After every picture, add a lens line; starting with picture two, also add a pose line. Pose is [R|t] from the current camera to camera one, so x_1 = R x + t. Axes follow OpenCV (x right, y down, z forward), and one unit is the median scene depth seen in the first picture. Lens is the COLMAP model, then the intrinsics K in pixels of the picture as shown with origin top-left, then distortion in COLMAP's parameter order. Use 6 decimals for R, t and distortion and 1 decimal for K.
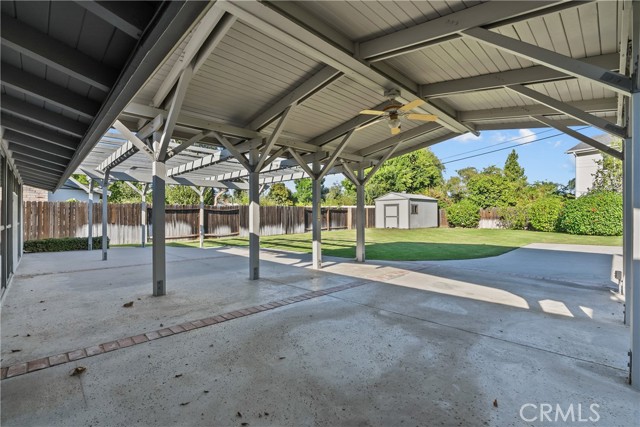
lens RADIAL K [[289.6, 0, 323.4], [0, 289.6, 213.9], [0, 0, 1]] dist [-0.003281, 0.000424]
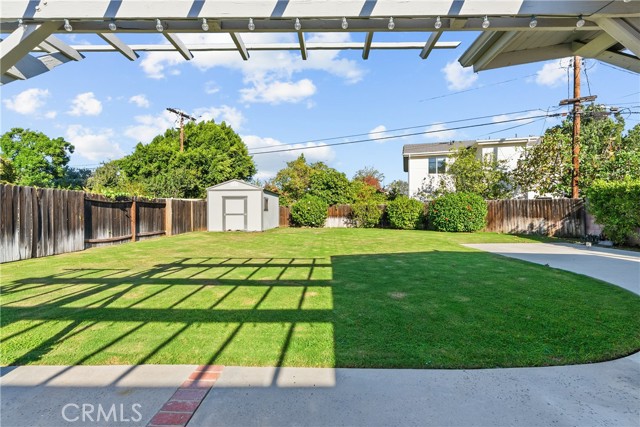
lens RADIAL K [[289.6, 0, 323.4], [0, 289.6, 213.9], [0, 0, 1]] dist [-0.003281, 0.000424]
pose [[0.719382, 0.001339, 0.694613, -0.140732], [-0.005775, 0.999975, 0.004054, 0.006441], [-0.694591, -0.006927, 0.719372, 0.525964]]
